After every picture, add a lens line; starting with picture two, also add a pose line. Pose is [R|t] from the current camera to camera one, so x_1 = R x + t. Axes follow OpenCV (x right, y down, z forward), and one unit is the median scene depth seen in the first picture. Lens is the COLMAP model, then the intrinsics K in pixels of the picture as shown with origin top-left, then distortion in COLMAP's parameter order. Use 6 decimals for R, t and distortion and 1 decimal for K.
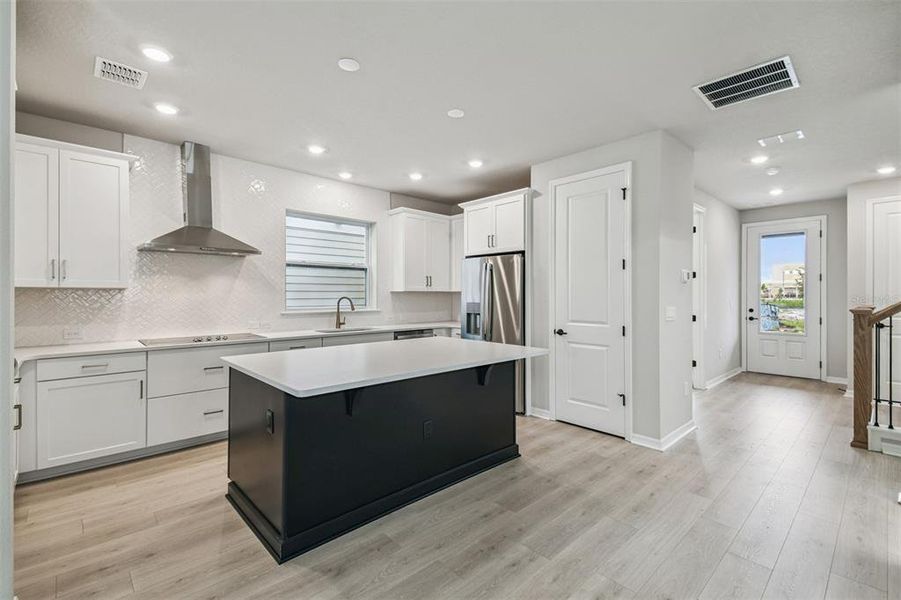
lens RADIAL K [[399.8, 0, 452.9], [0, 399.8, 293.8], [0, 0, 1]] dist [0.031191, -0.000740]
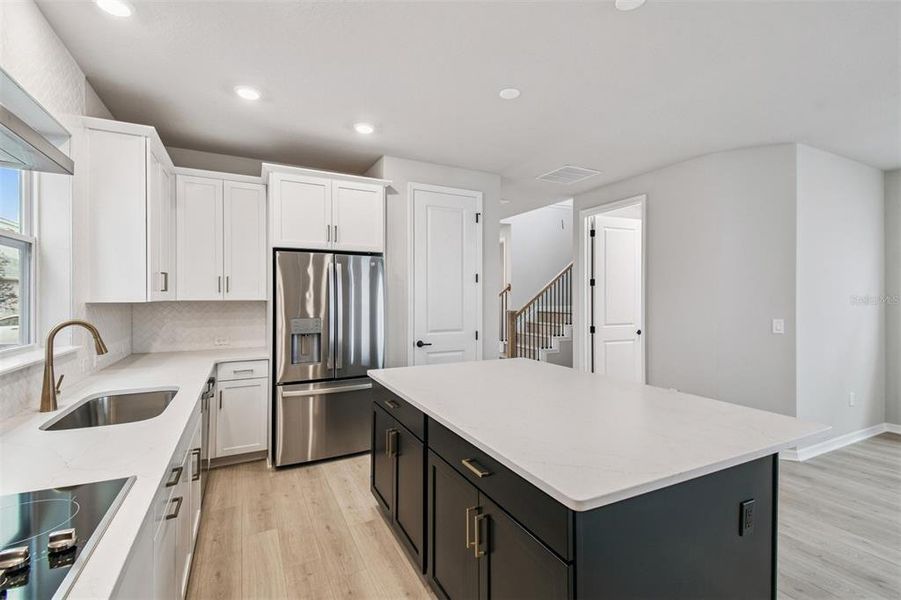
lens RADIAL K [[399.8, 0, 452.9], [0, 399.8, 293.8], [0, 0, 1]] dist [0.031191, -0.000740]
pose [[0.282932, 0.004648, 0.959129, -0.594582], [-0.006357, 0.999975, -0.002971, -0.020786], [-0.959119, -0.005257, 0.282954, 0.621473]]
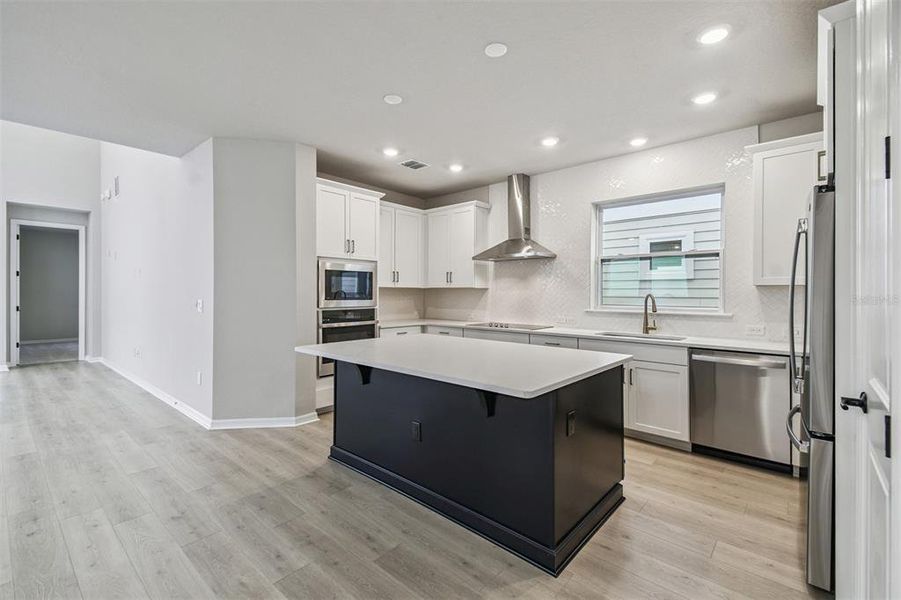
lens RADIAL K [[399.8, 0, 452.9], [0, 399.8, 293.8], [0, 0, 1]] dist [0.031191, -0.000740]
pose [[0.088462, 0.002337, -0.996077, 0.546330], [-0.000288, 0.999997, 0.002321, 0.005137], [0.996079, 0.000081, 0.088463, 0.612089]]
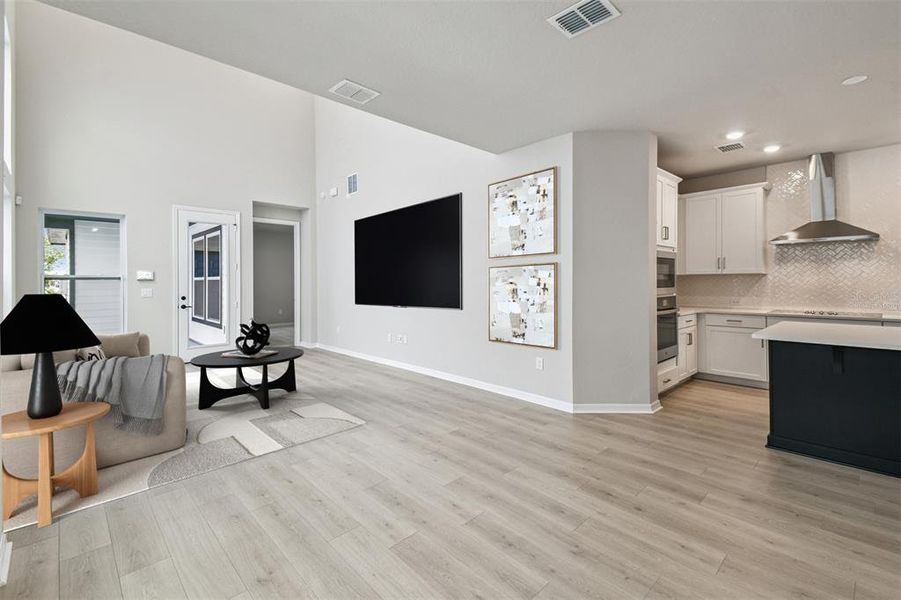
lens RADIAL K [[400.0, 0, 448.0], [0, 400.0, 281.7], [0, 0, 1]] dist [0.061640, -0.029204]
pose [[0.005603, 0.001952, -0.999982, 0.533229], [0.011576, 0.999931, 0.002017, 0.000693], [0.999917, -0.011587, 0.005580, -0.110643]]
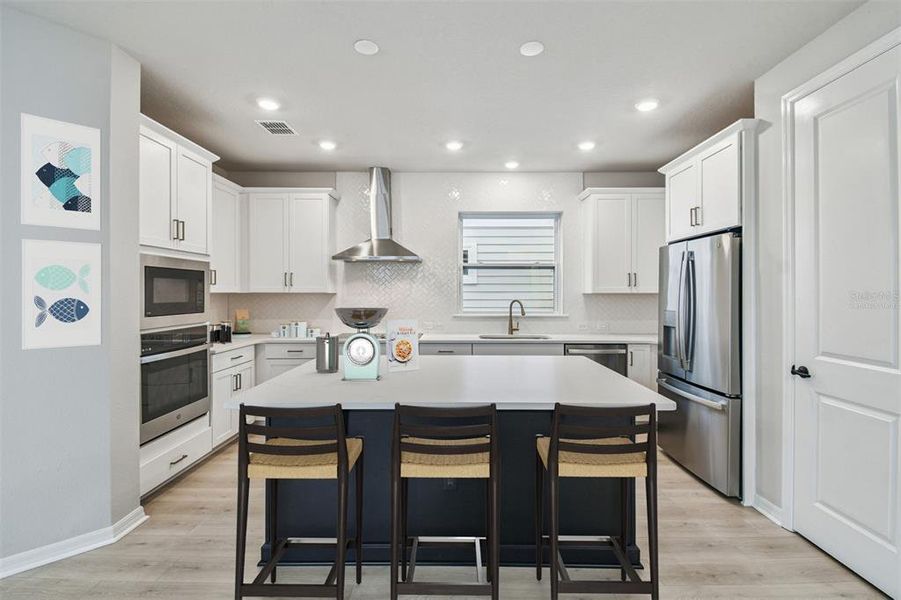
lens RADIAL K [[412.0, 0, 452.5], [0, 412.0, 292.5], [0, 0, 1]] dist [0.029896, -0.023590]
pose [[0.724714, -0.000710, -0.689049, 0.295955], [0.002276, 0.999996, 0.001364, -0.011815], [0.689046, -0.002557, 0.724713, 0.260984]]
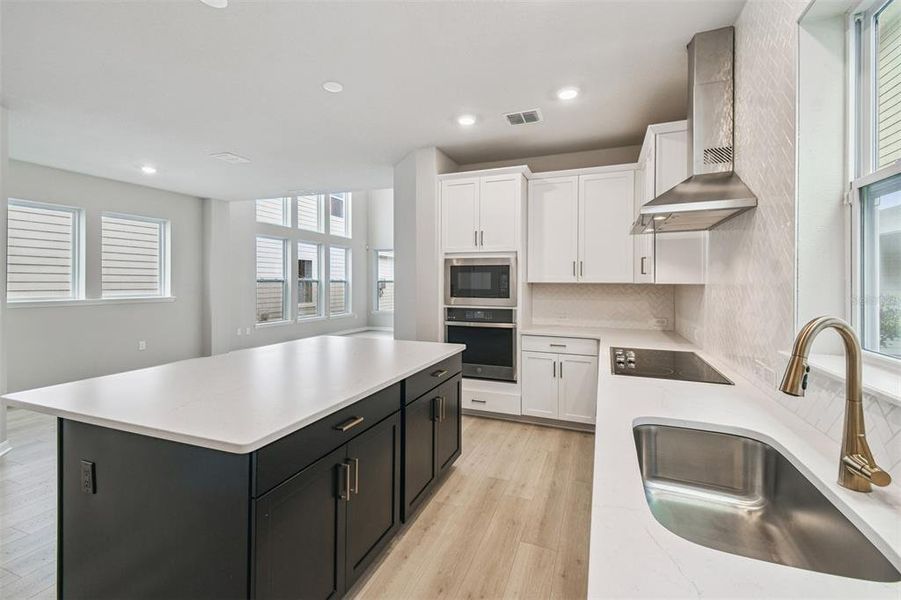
lens RADIAL K [[400.0, 0, 448.0], [0, 400.0, 281.7], [0, 0, 1]] dist [0.061640, -0.029204]
pose [[-0.905903, -0.002443, -0.423477, -0.036499], [-0.000569, 0.999989, -0.004553, -0.009126], [0.423484, -0.003884, -0.905895, 1.236773]]
